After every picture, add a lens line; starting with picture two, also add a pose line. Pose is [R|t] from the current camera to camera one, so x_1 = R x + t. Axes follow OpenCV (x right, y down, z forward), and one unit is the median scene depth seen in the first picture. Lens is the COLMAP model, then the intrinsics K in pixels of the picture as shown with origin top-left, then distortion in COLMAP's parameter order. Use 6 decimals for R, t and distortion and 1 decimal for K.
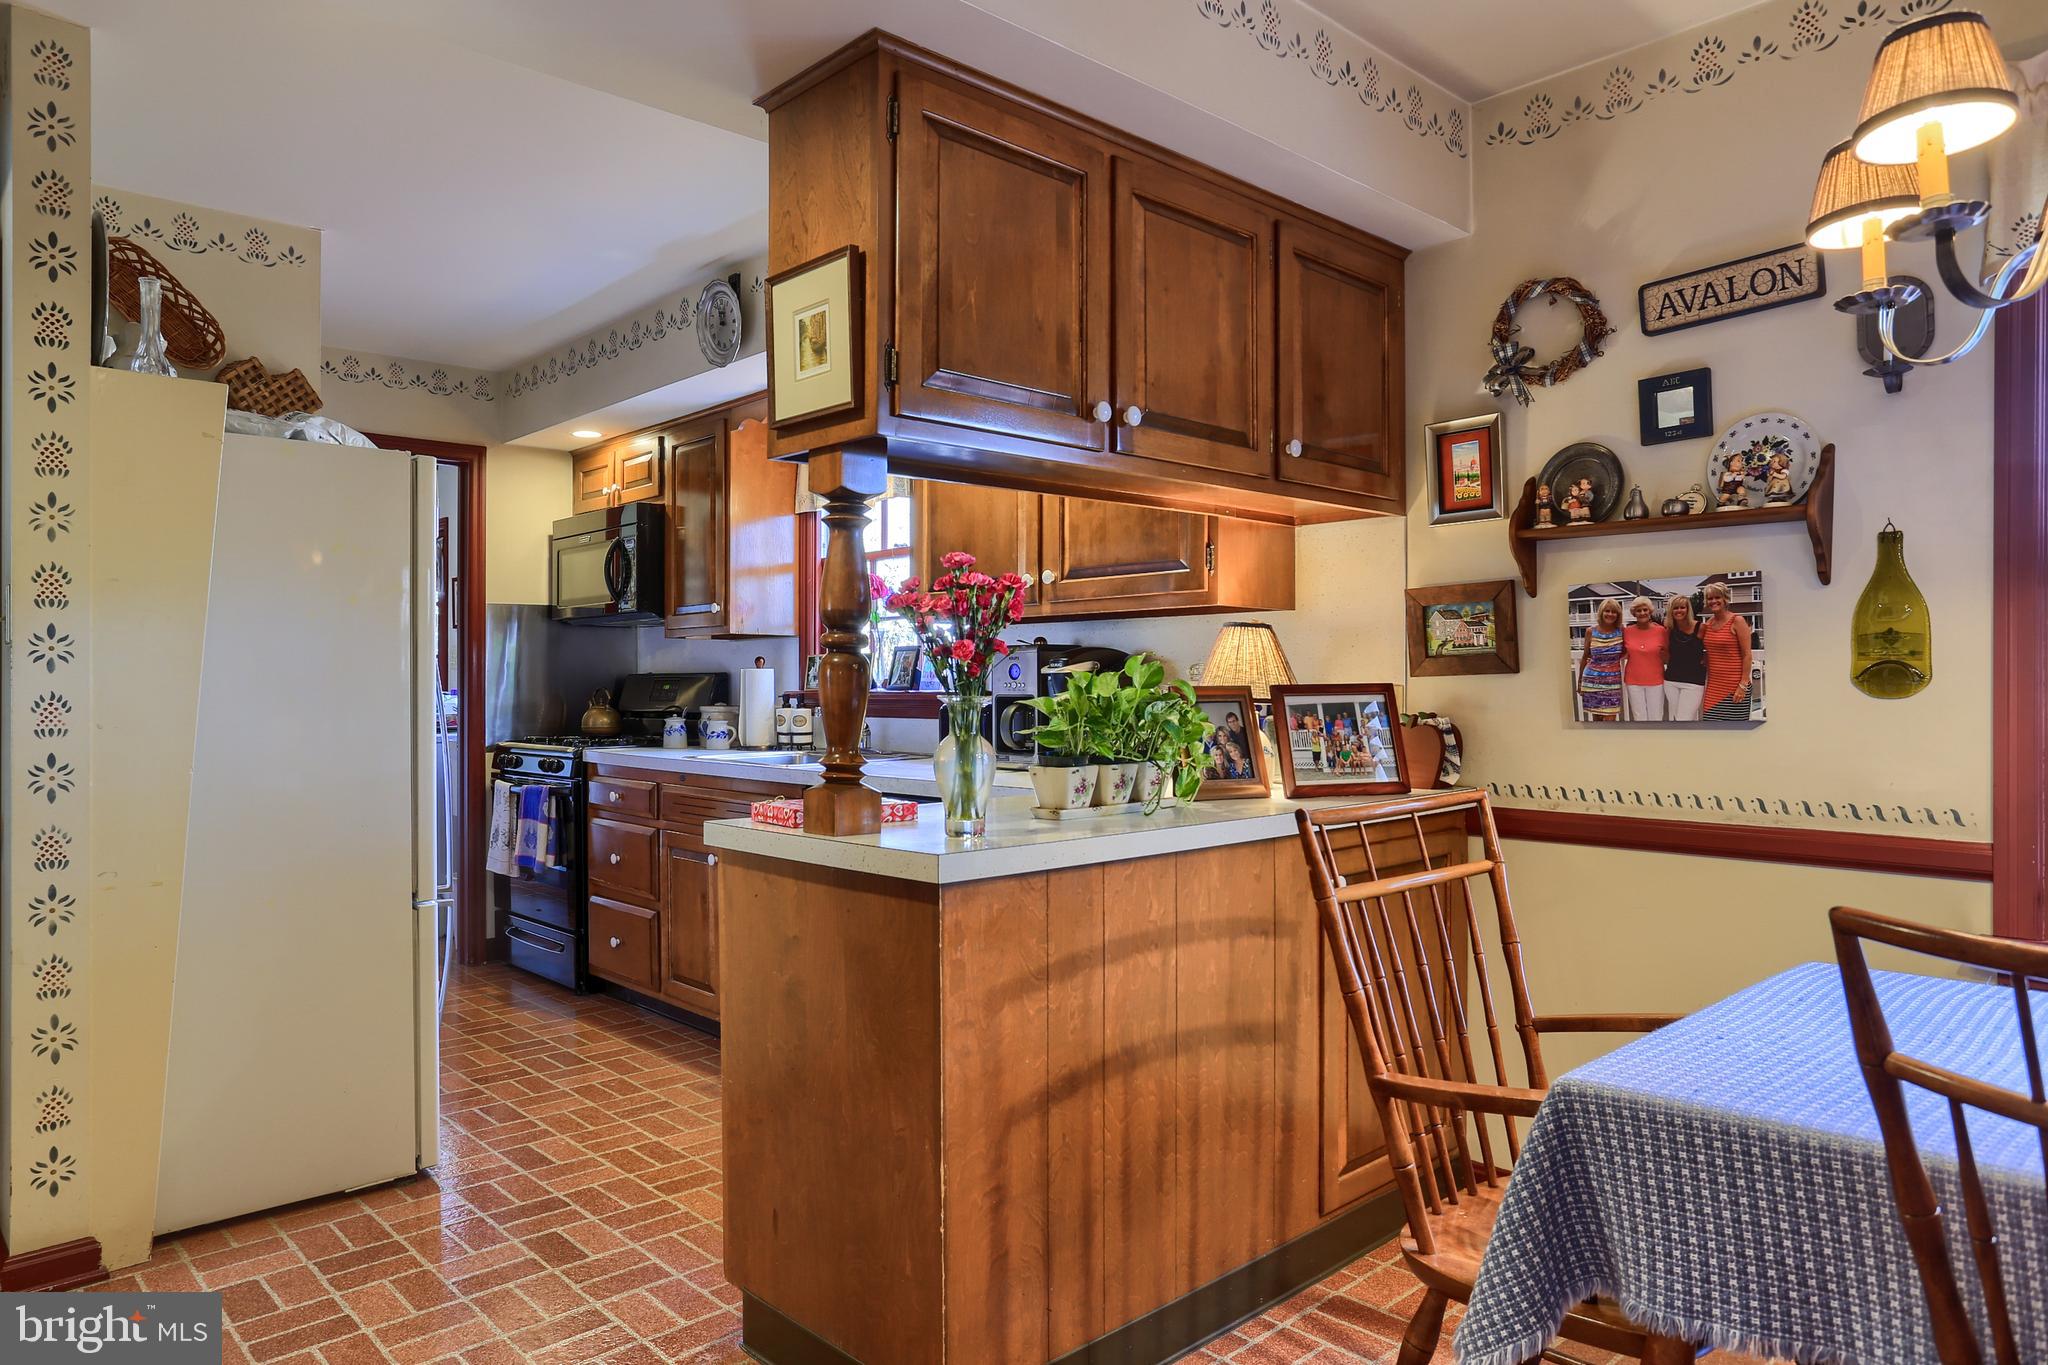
lens RADIAL K [[1307.5, 0, 1005.3], [0, 1307.5, 687.8], [0, 0, 1]] dist [-0.062009, 0.059516]
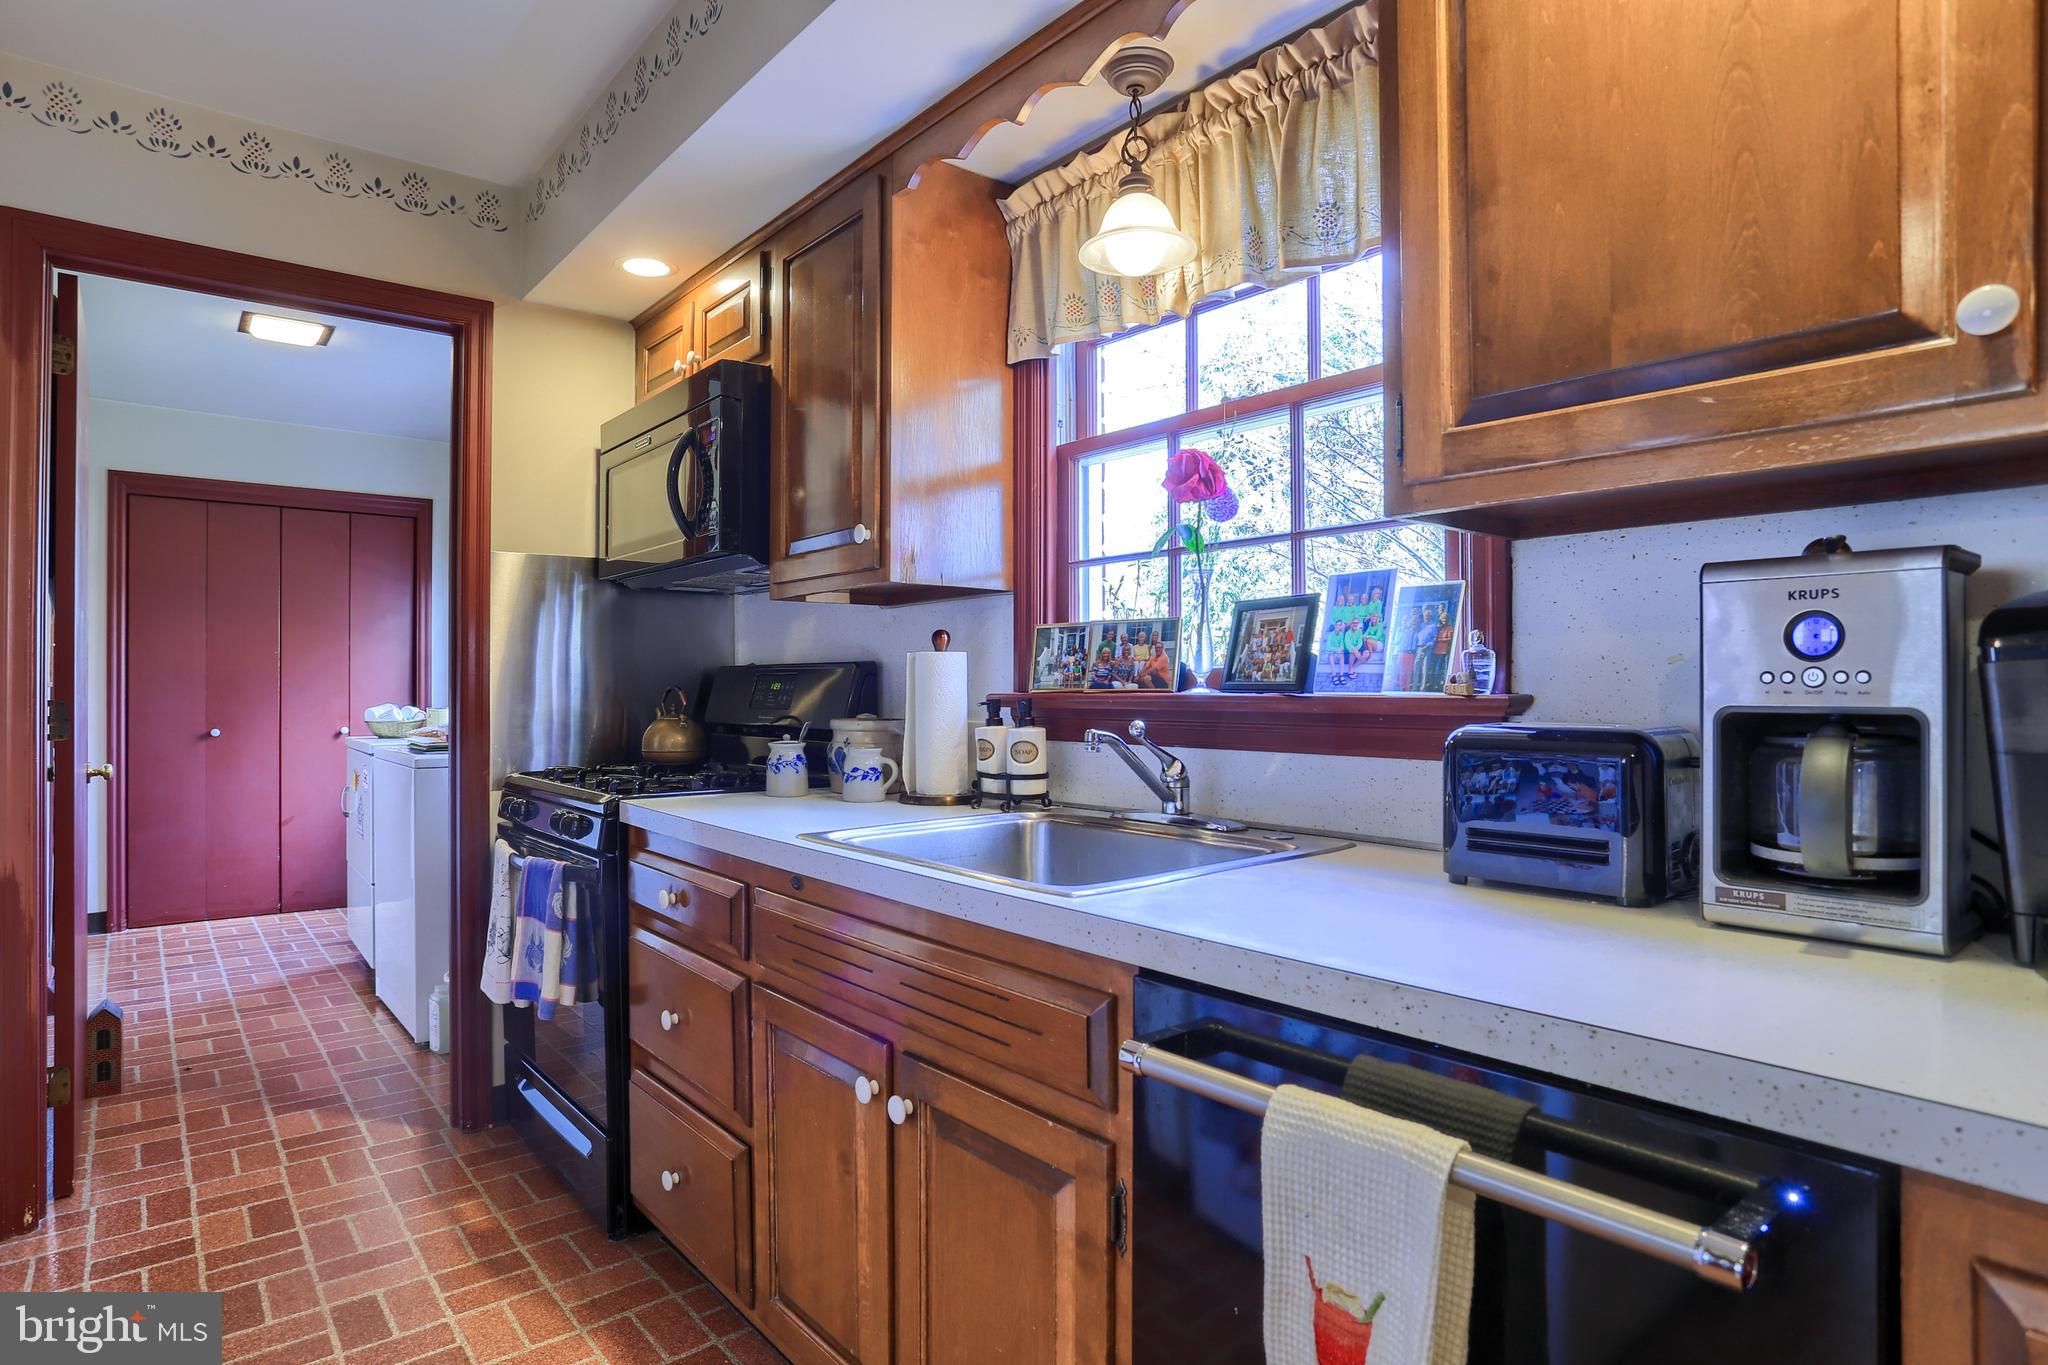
lens RADIAL K [[1100.6, 0, 993.3], [0, 1100.6, 684.1], [0, 0, 1]] dist [-0.064503, 0.033607]
pose [[0.997150, 0.000354, -0.075444, -0.239188], [-0.000634, 0.999993, -0.003687, 0.000717], [0.075442, 0.003725, 0.997143, 0.989787]]
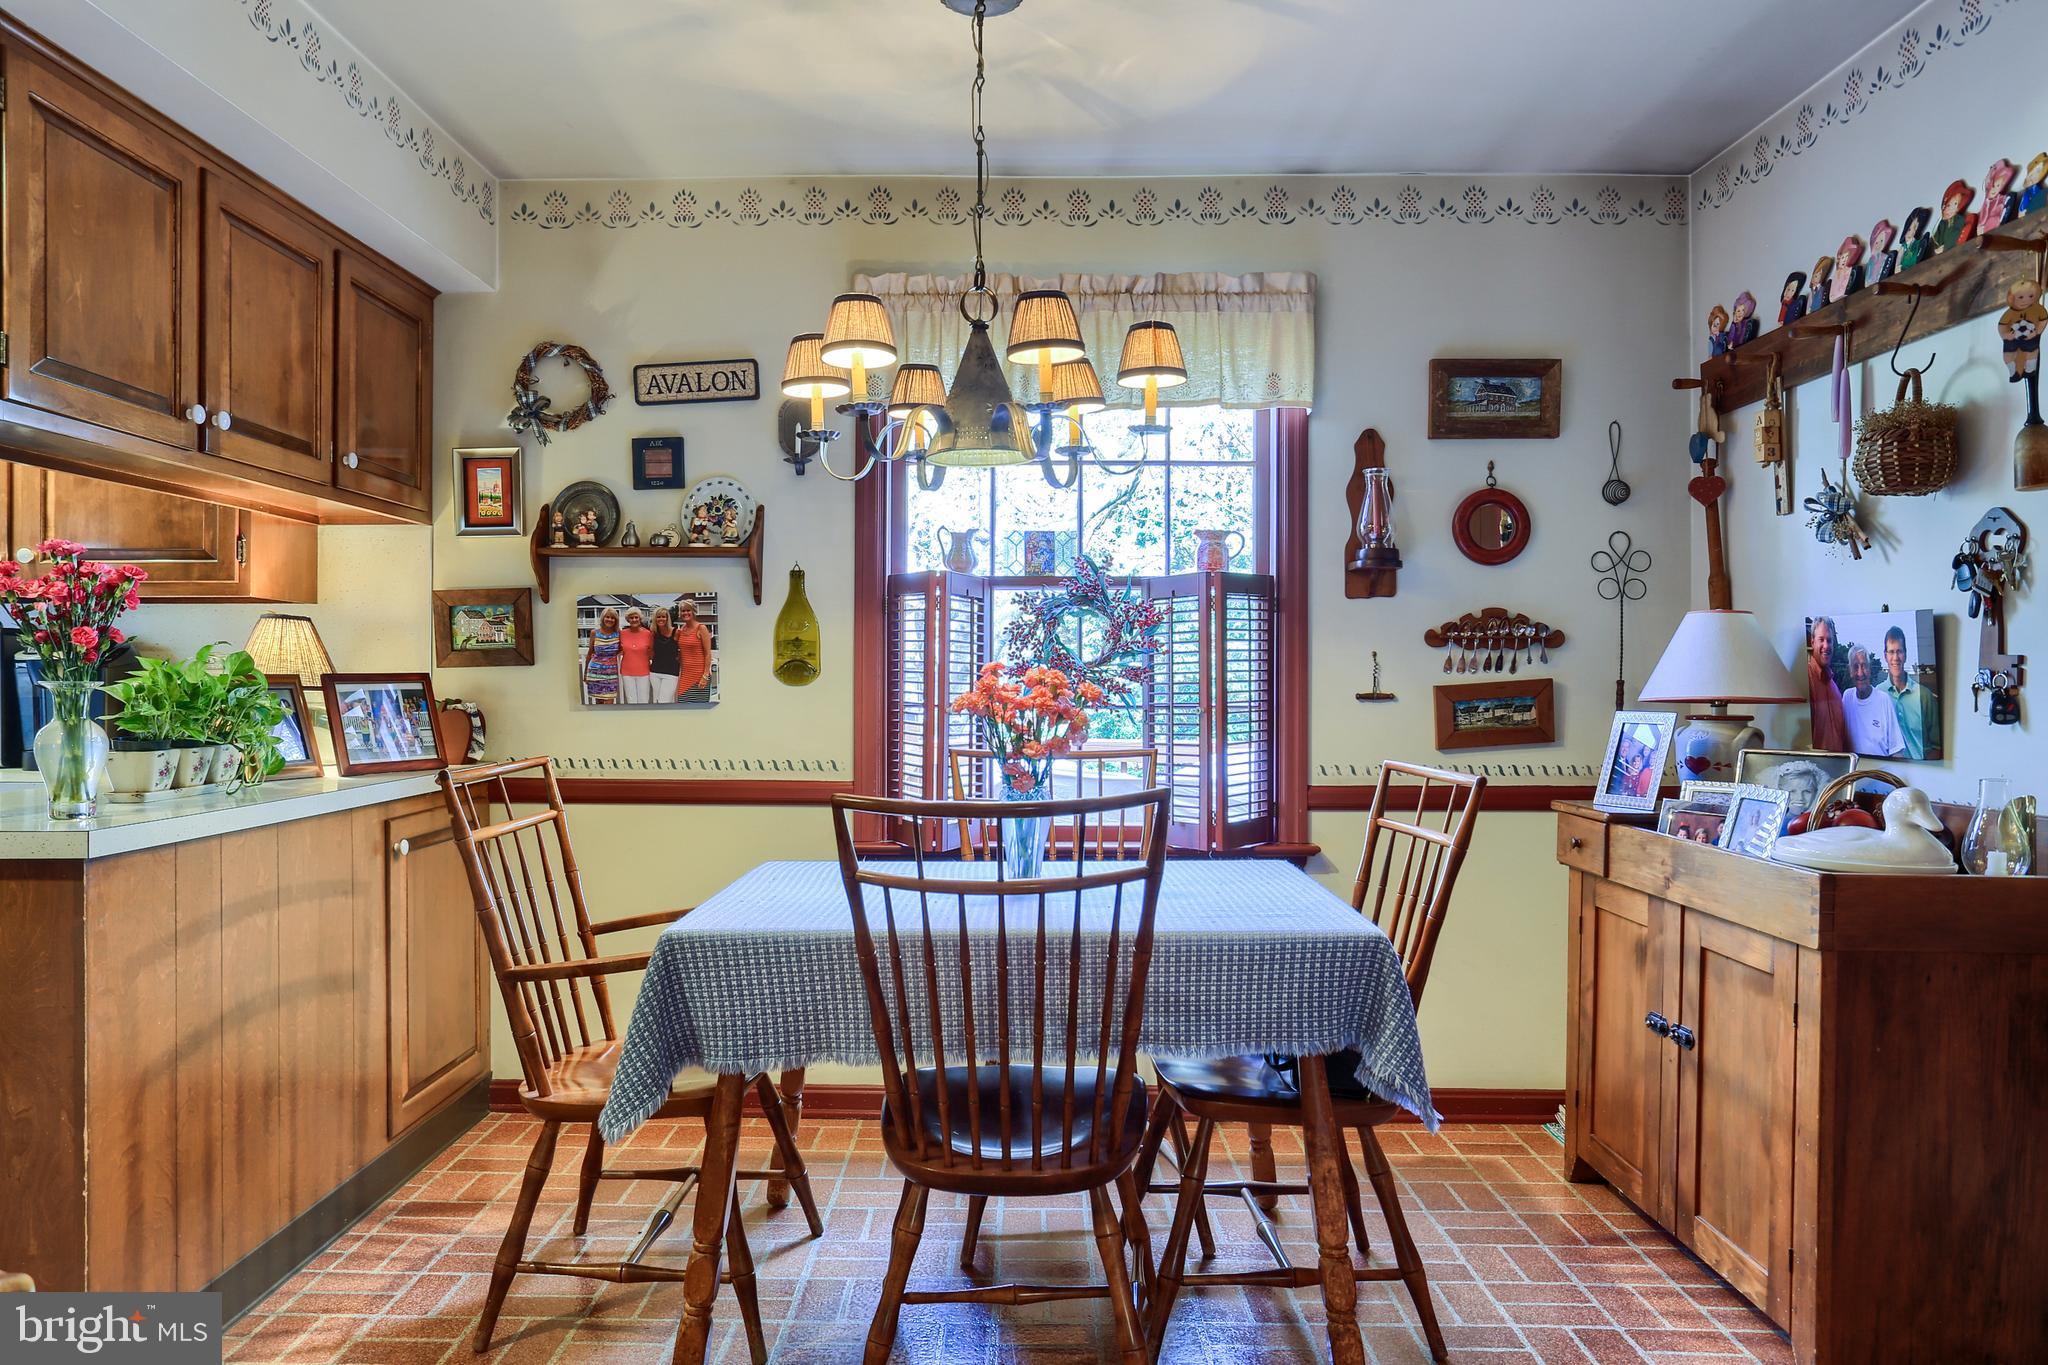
lens RADIAL K [[1307.5, 0, 1005.3], [0, 1307.5, 687.8], [0, 0, 1]] dist [-0.062009, 0.059516]
pose [[0.690621, -0.000713, 0.723216, -0.185843], [-0.003066, 0.999988, 0.003915, 0.003707], [-0.723210, -0.004921, 0.690611, -0.161026]]
